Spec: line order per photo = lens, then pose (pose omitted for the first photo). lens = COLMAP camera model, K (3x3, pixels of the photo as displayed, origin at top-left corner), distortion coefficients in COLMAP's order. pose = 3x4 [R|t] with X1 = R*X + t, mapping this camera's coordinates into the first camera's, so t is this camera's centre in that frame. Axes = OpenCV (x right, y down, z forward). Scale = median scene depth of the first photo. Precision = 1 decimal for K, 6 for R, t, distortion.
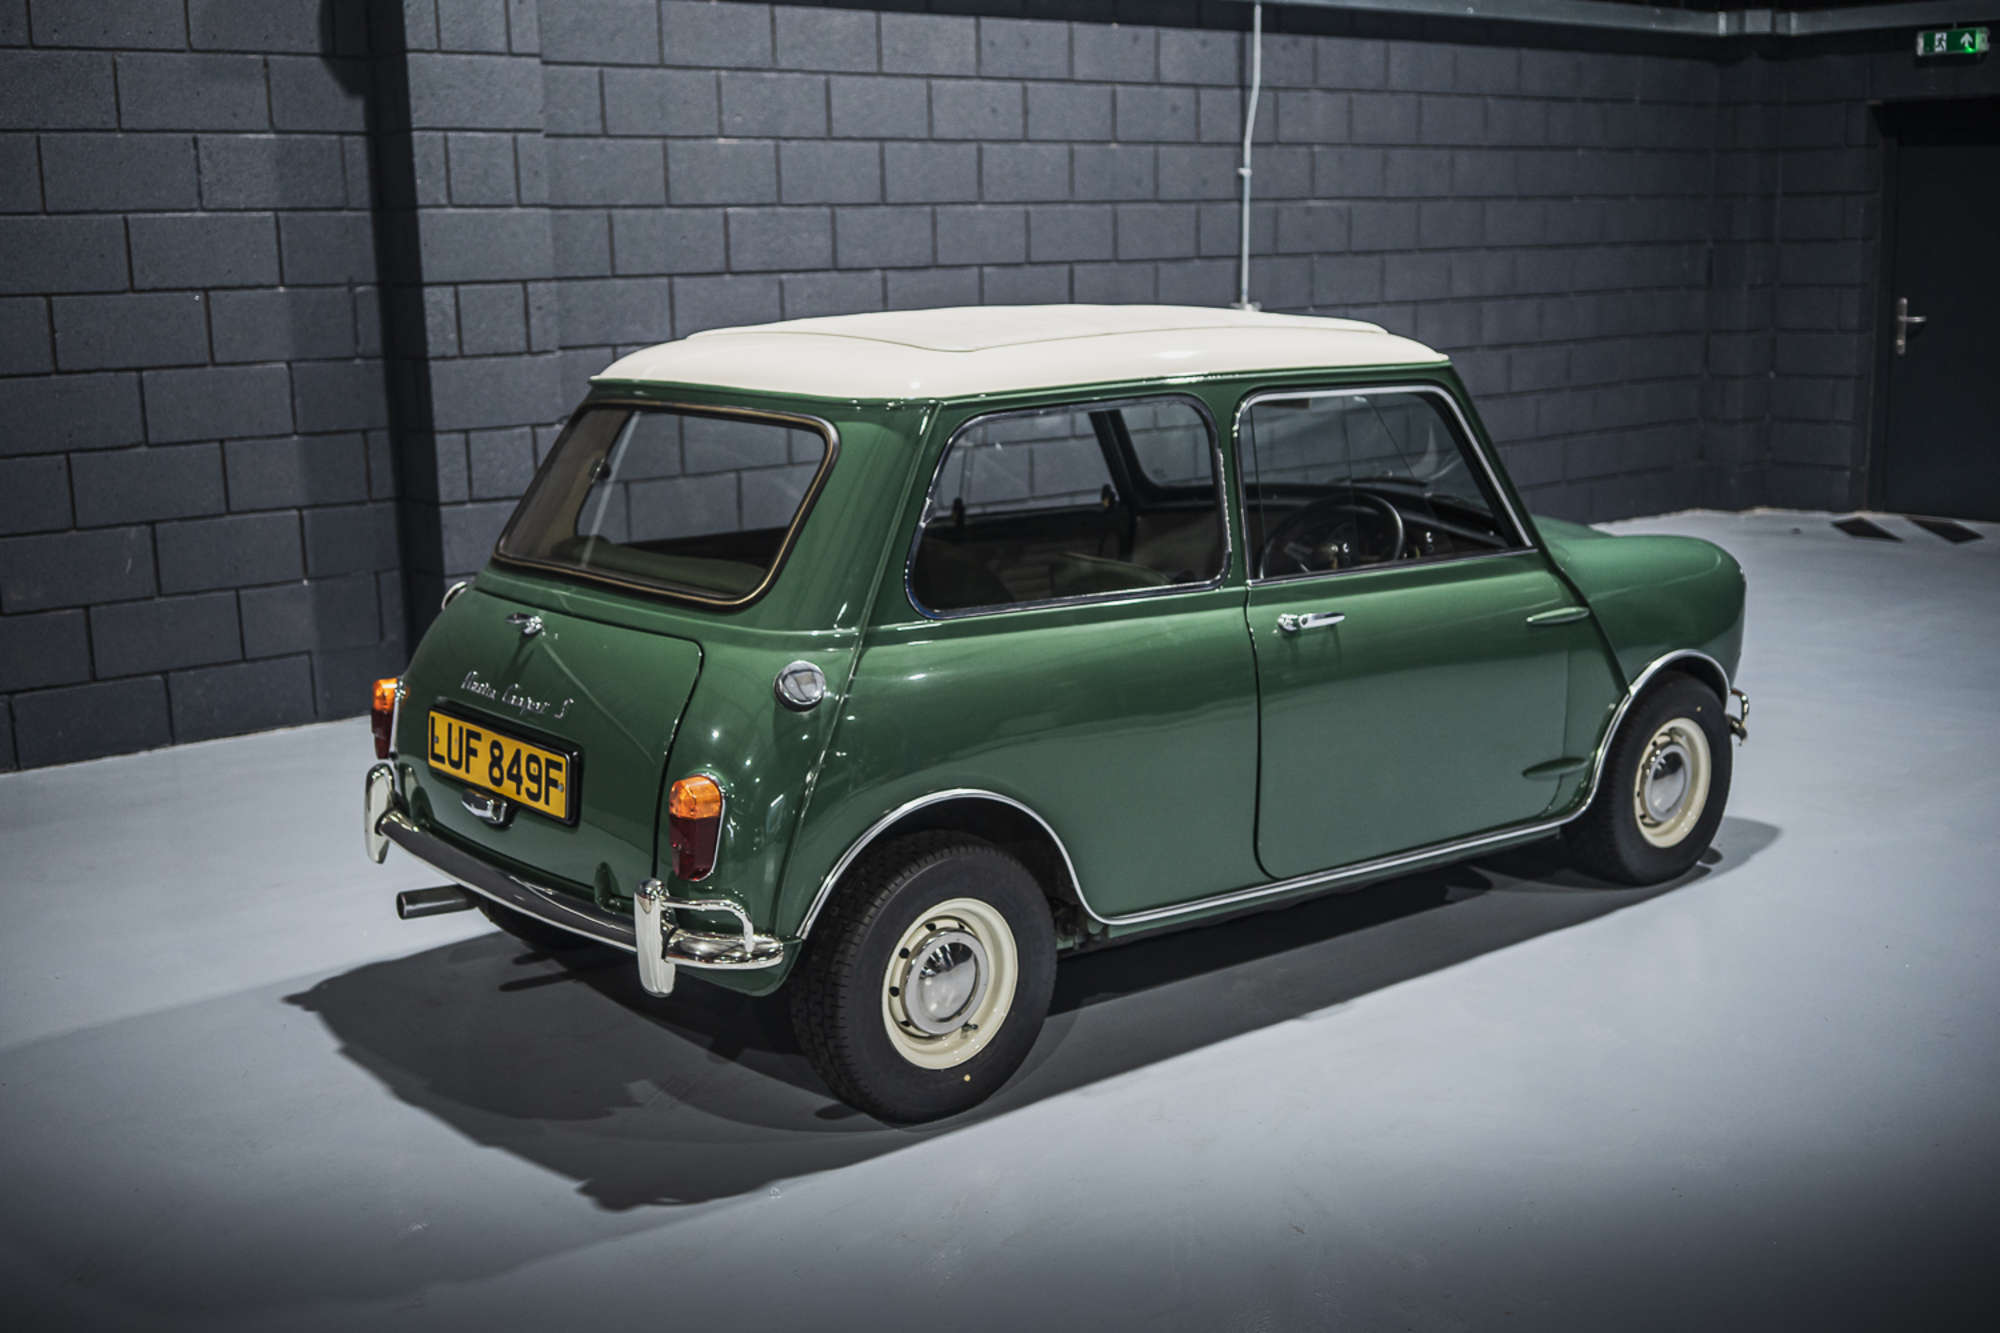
lens RADIAL K [[2187.4, 0, 963.2], [0, 2187.4, 685.0], [0, 0, 1]] dist [-0.000170, 0.000000]
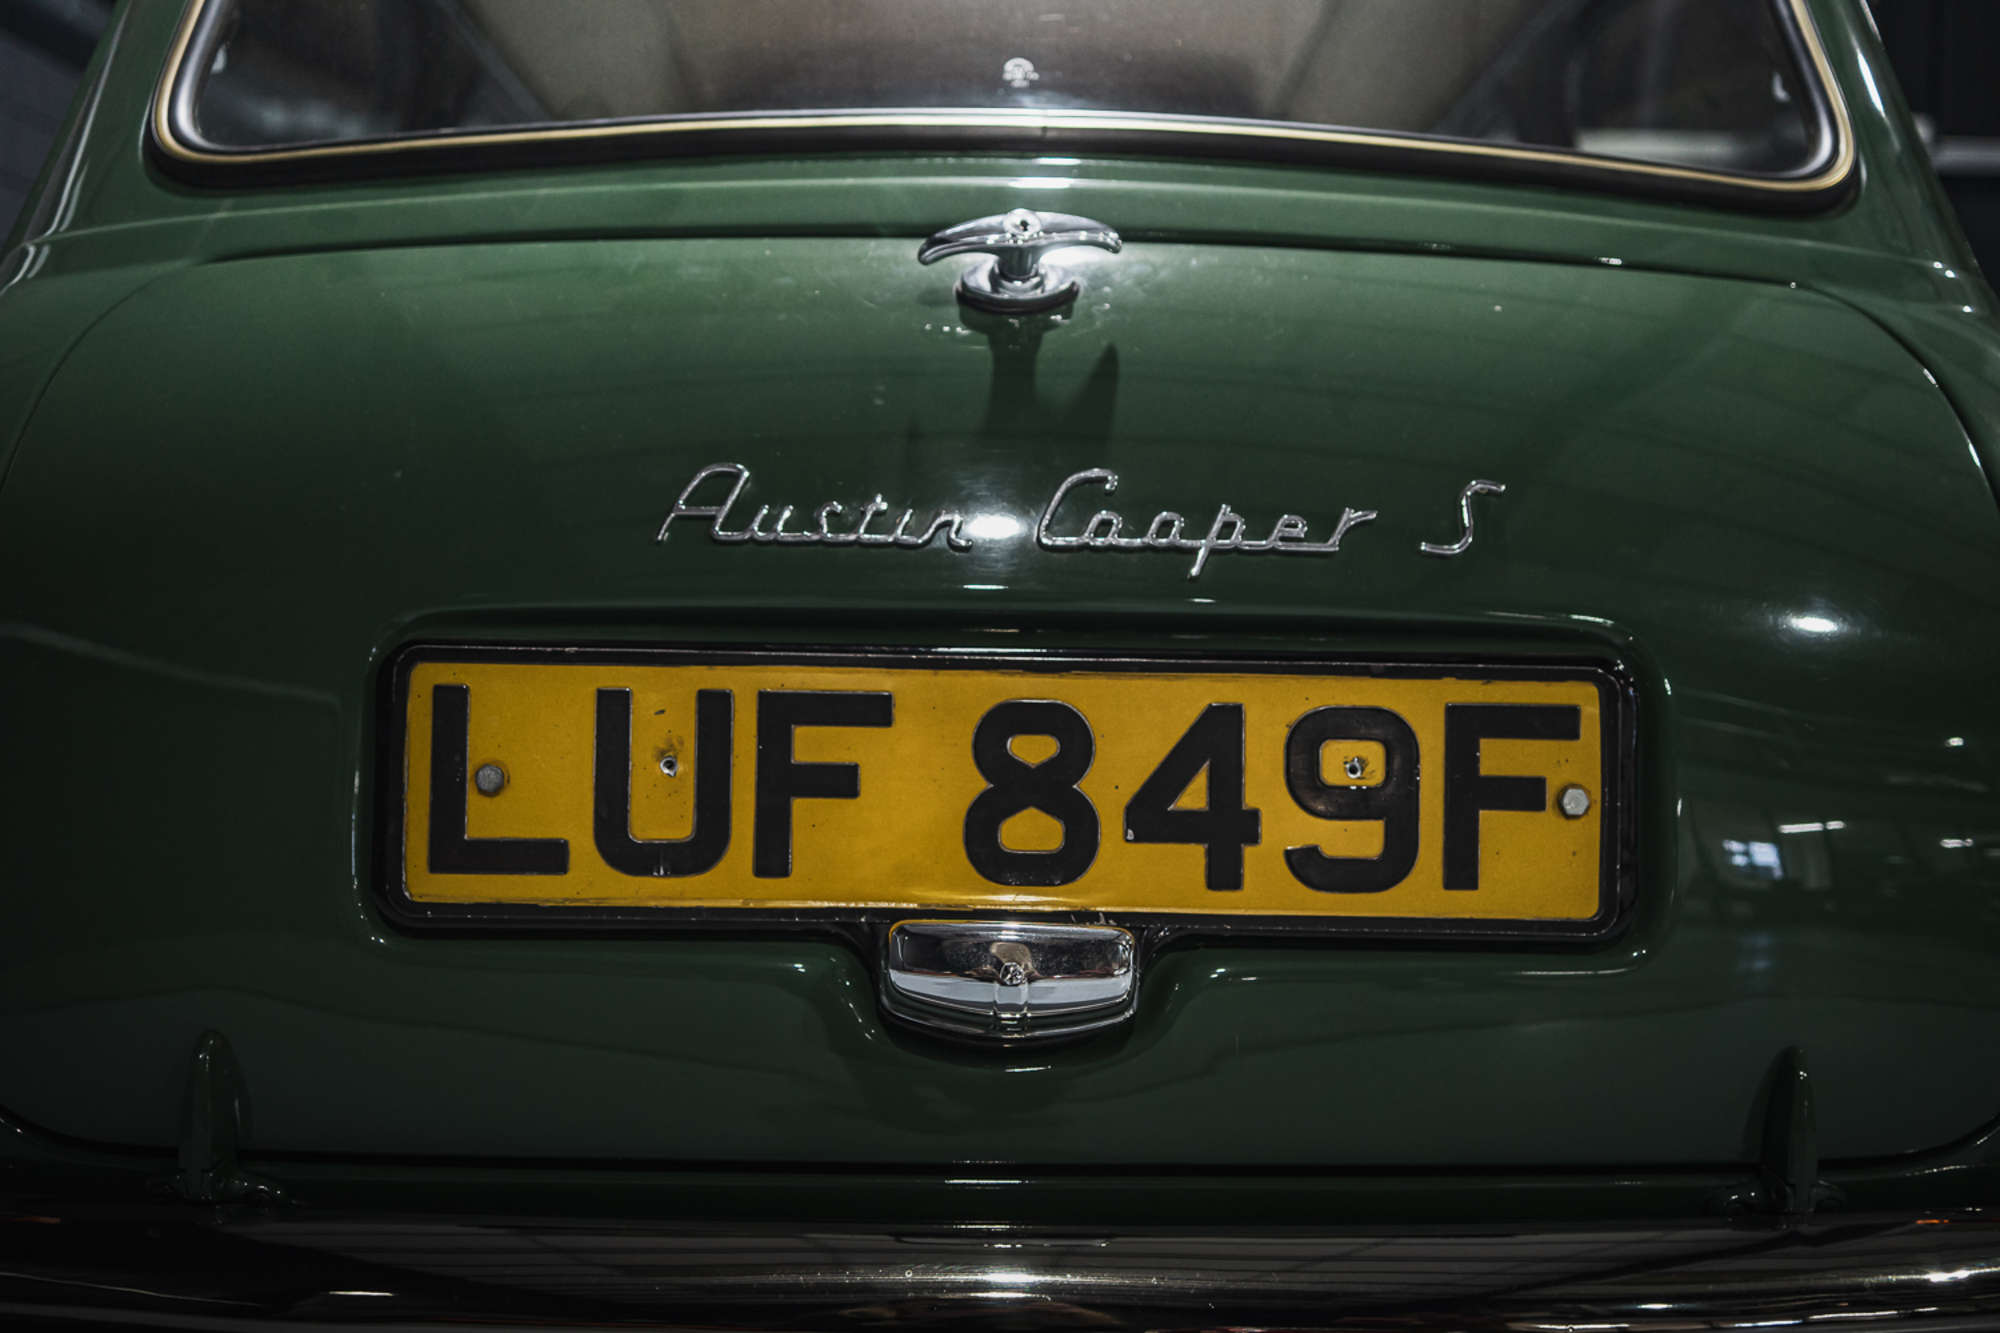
lens RADIAL K [[2187.4, 0, 1003.9], [0, 2187.4, 666.8], [0, 0, 1]] dist [-0.000170, 0.000000]
pose [[0.604506, -0.005316, 0.796583, -0.240885], [0.132933, 0.986629, -0.094295, 0.026029], [-0.785430, 0.162894, 0.597130, 0.498388]]
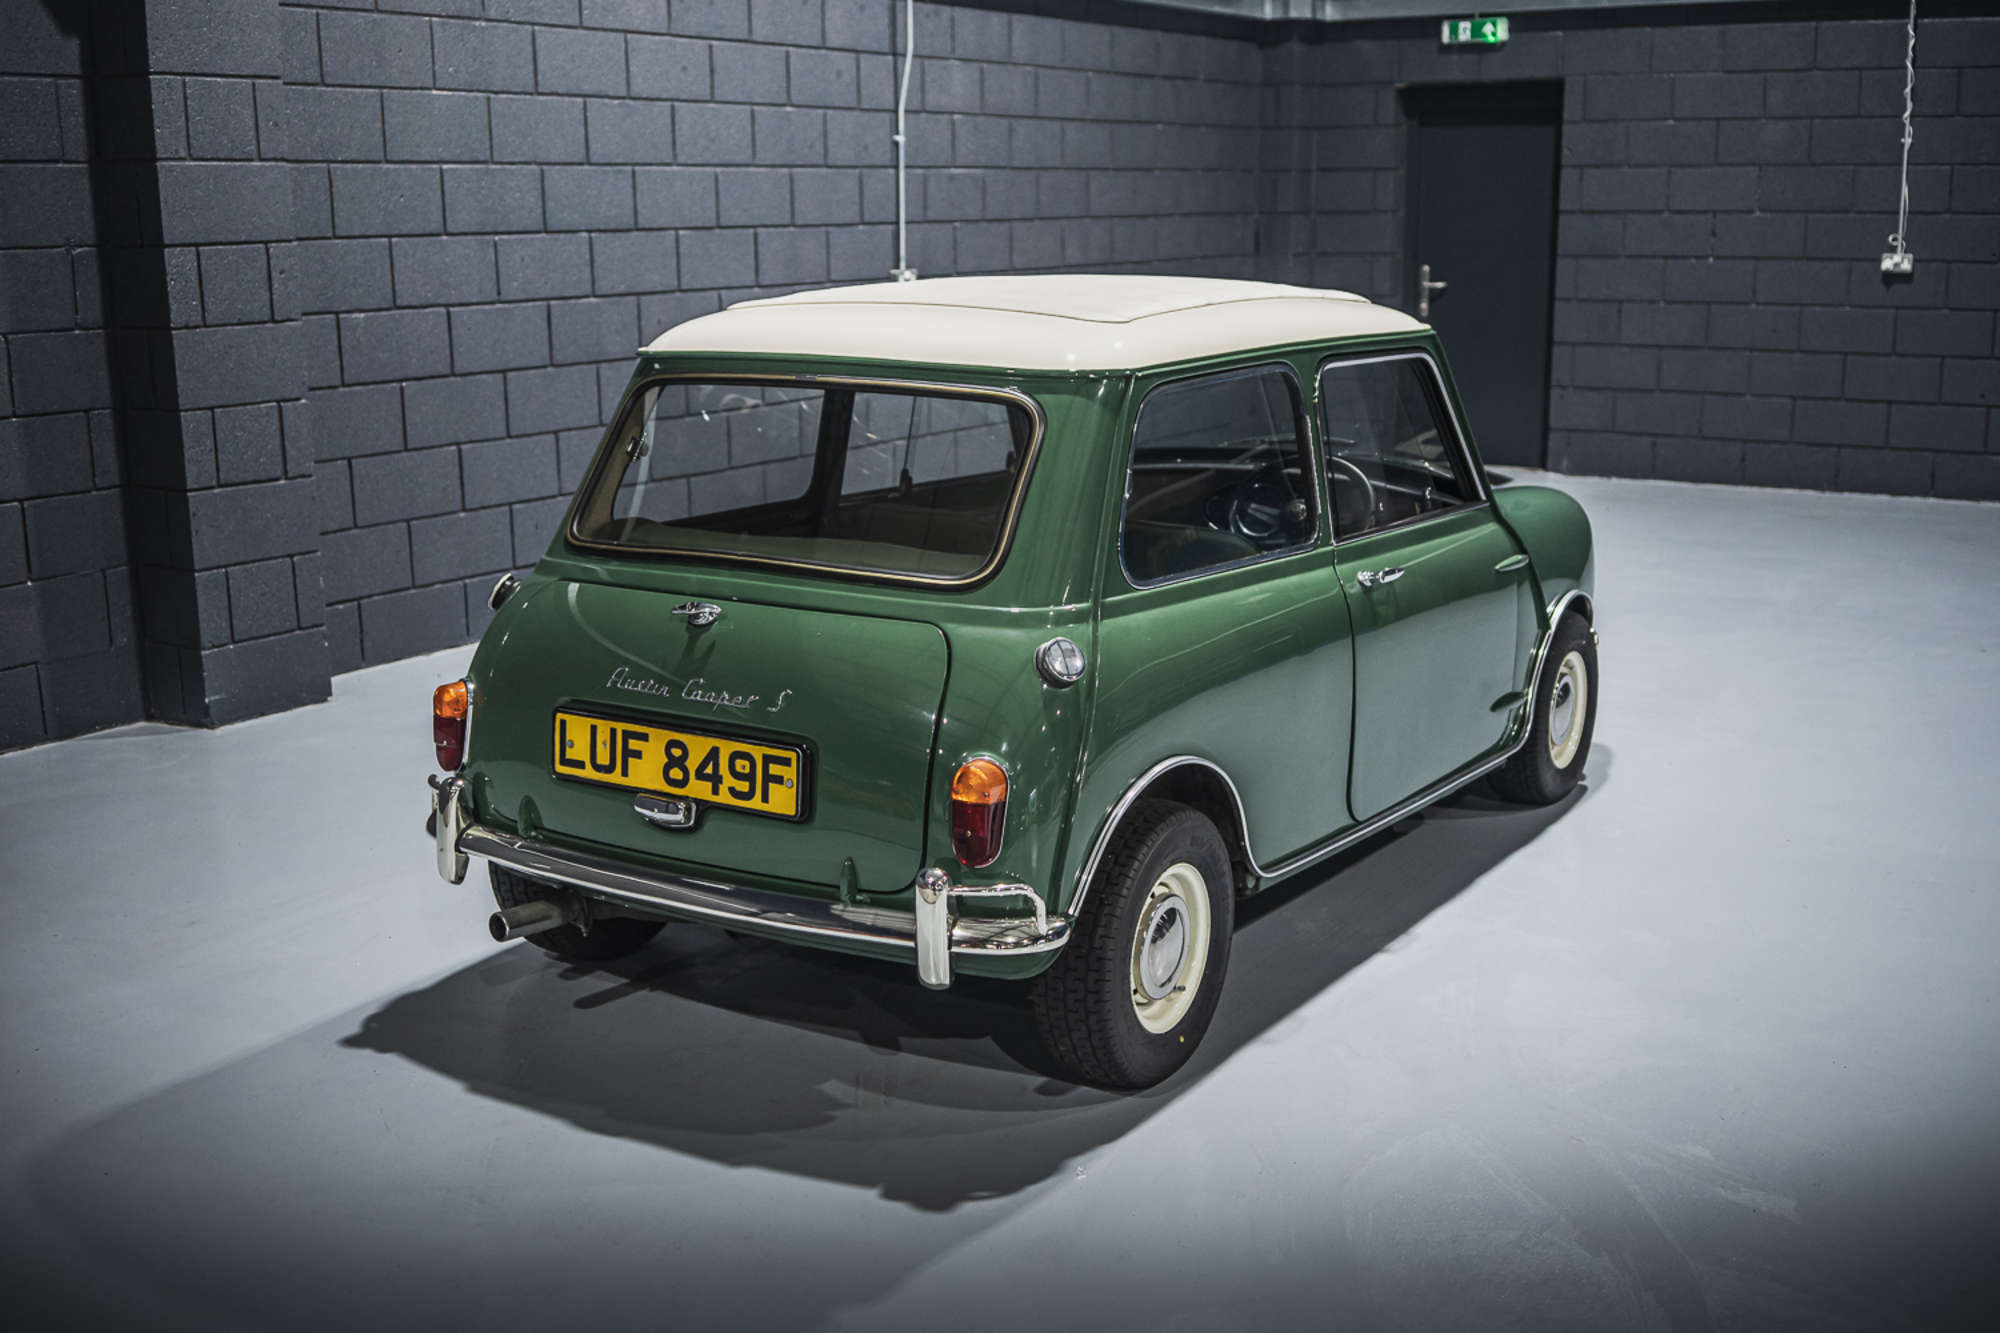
lens RADIAL K [[2187.4, 0, 1028.8], [0, 2187.4, 677.0], [0, 0, 1]] dist [-0.000170, 0.000000]
pose [[0.942423, -0.057059, 0.329519, -0.221151], [0.052379, 0.998361, 0.023073, -0.008878], [-0.330296, -0.004485, 0.943867, 0.036539]]
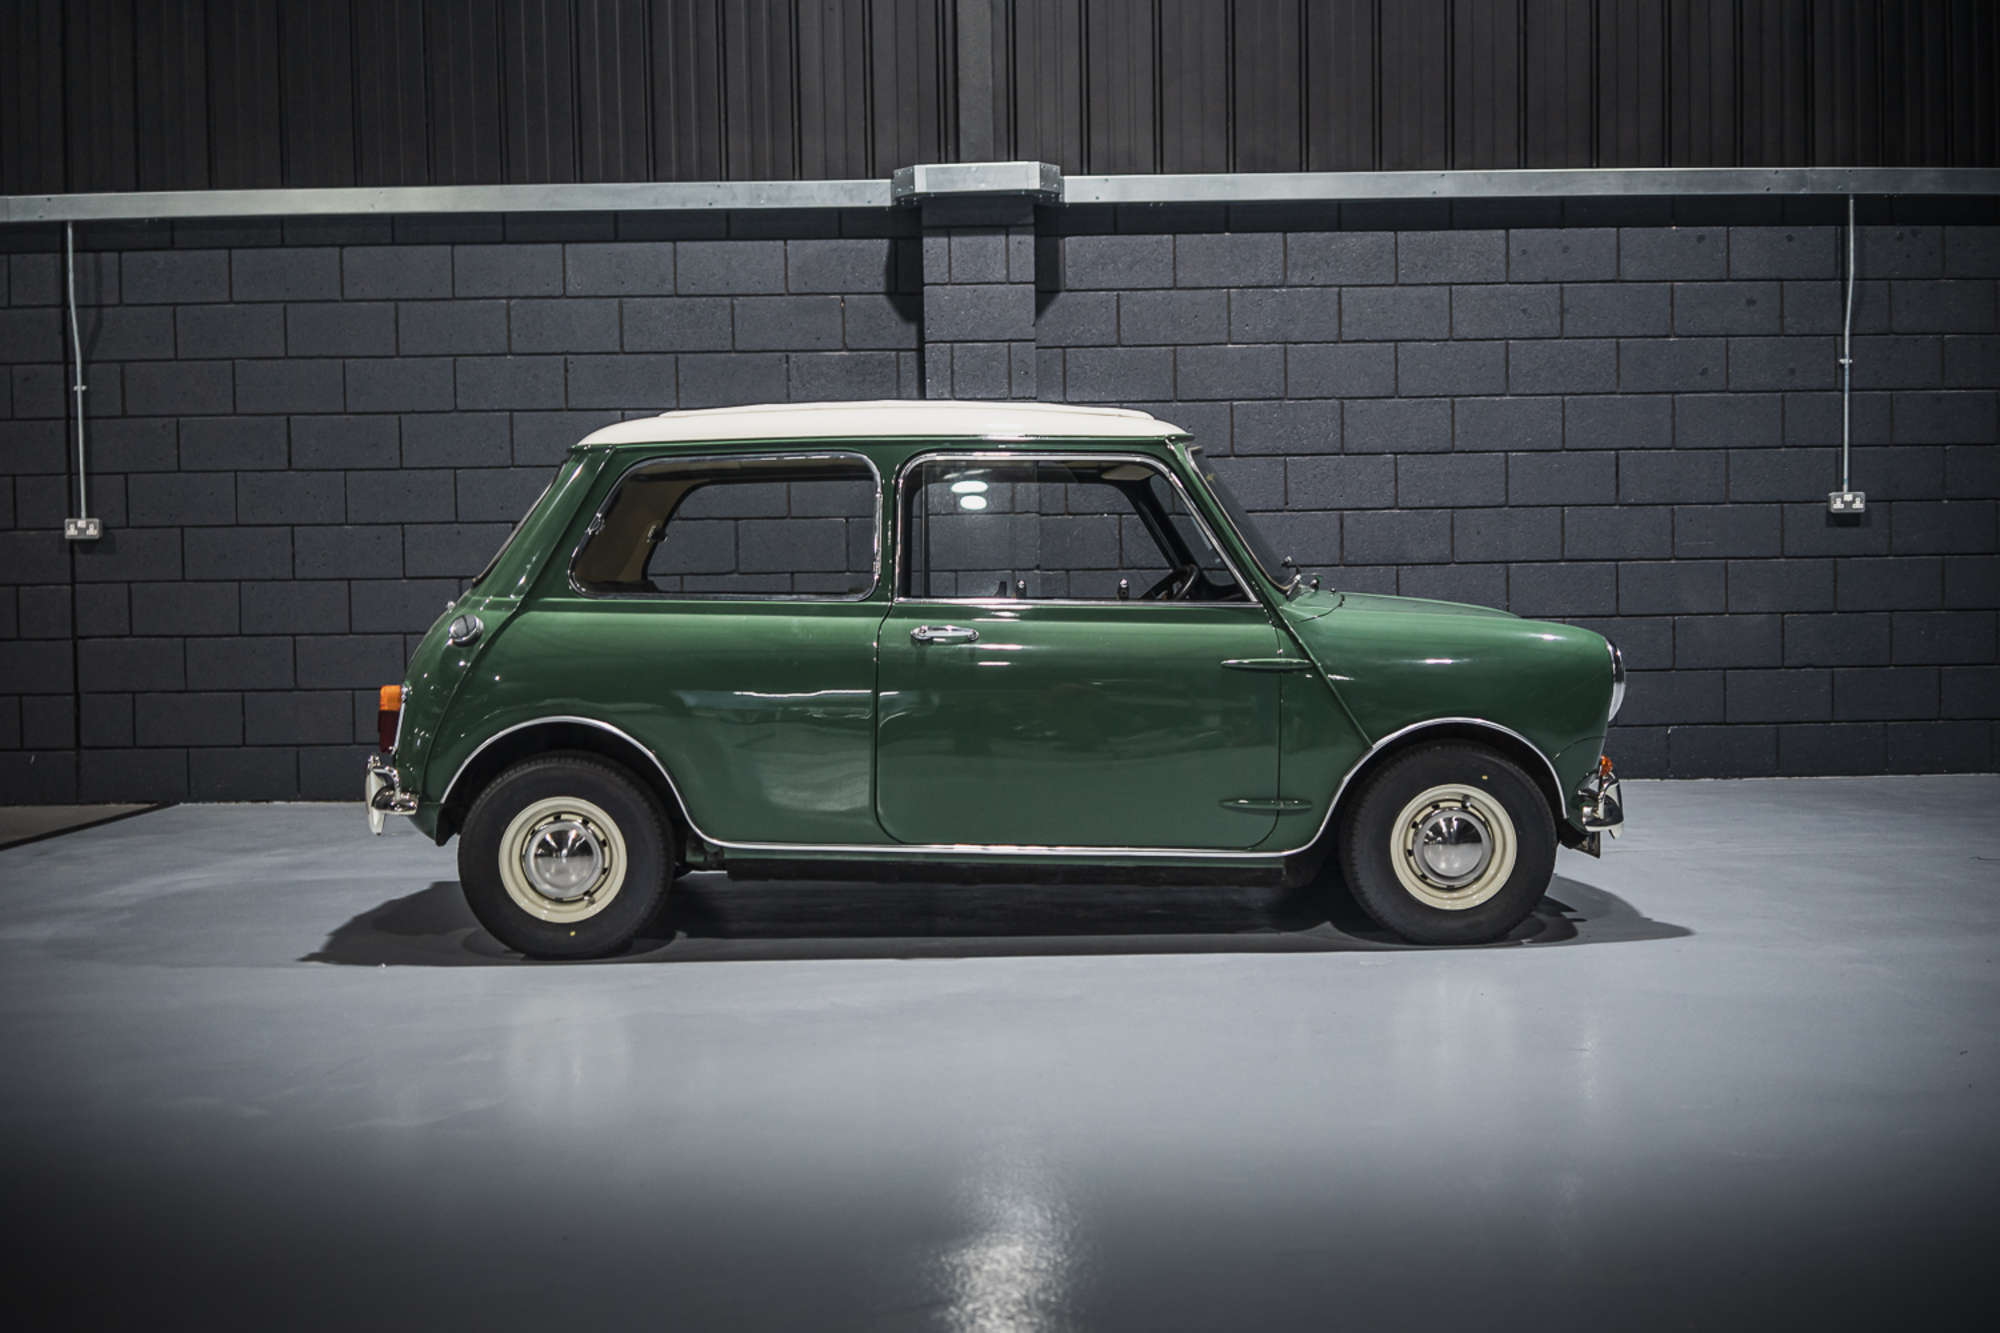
lens RADIAL K [[2102.7, 0, 1003.4], [0, 2102.7, 675.0], [0, 0, 1]] dist [-0.007969, 0.000000]
pose [[0.789684, 0.034320, -0.612553, 0.569753], [-0.122458, 0.987160, -0.102560, 0.069156], [0.601168, 0.156002, 0.783748, 0.063508]]
